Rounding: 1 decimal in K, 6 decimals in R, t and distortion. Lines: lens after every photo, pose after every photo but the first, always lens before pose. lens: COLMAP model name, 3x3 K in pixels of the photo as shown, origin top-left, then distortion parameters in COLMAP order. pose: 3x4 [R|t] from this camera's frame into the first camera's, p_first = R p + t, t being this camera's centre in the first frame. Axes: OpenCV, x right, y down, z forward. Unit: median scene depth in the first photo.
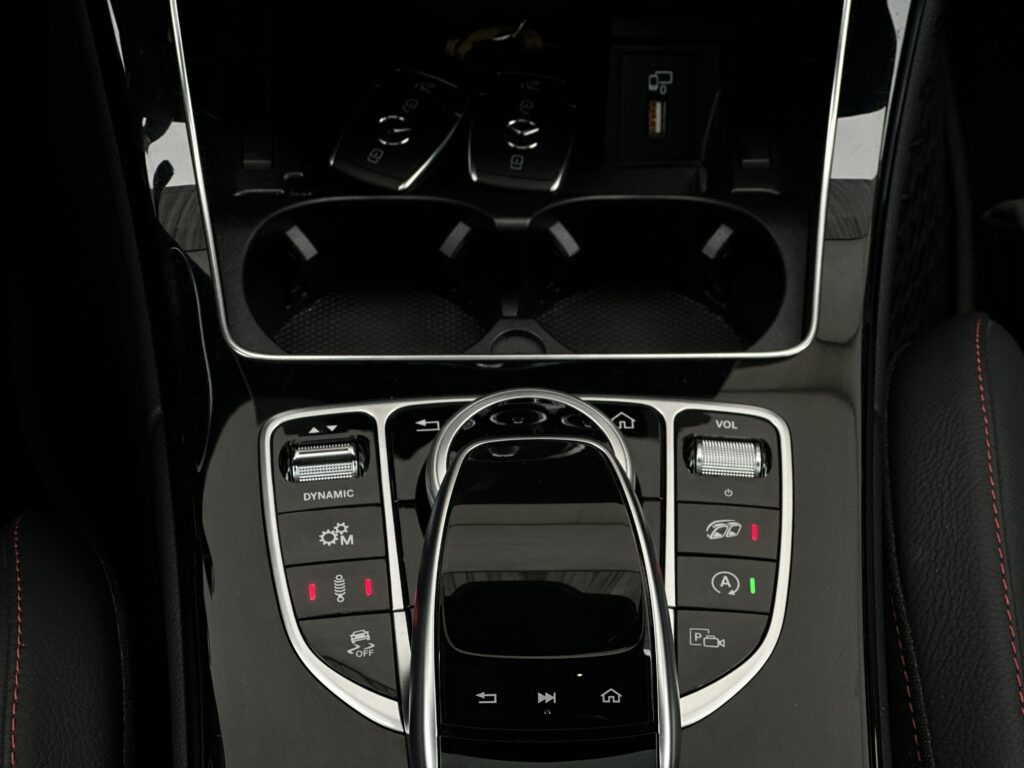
lens RADIAL K [[2314.2, 0, 512.5], [0, 2314.2, 384.0], [0, 0, 1]] dist [0.039659, 0.000000]
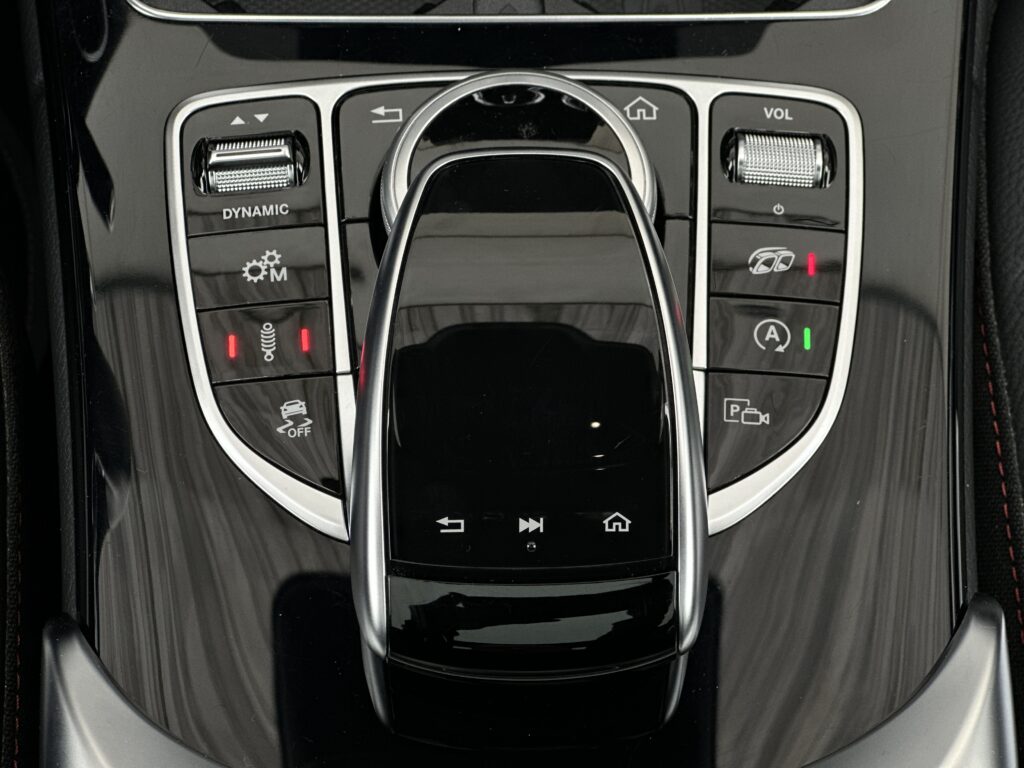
lens RADIAL K [[2314.2, 0, 481.6], [0, 2314.2, 360.0], [0, 0, 1]] dist [0.039659, 0.000000]
pose [[0.999650, 0.009114, -0.024827, 0.014798], [-0.003558, 0.976553, 0.215250, -0.069051], [0.026207, -0.215086, 0.976243, 0.242183]]
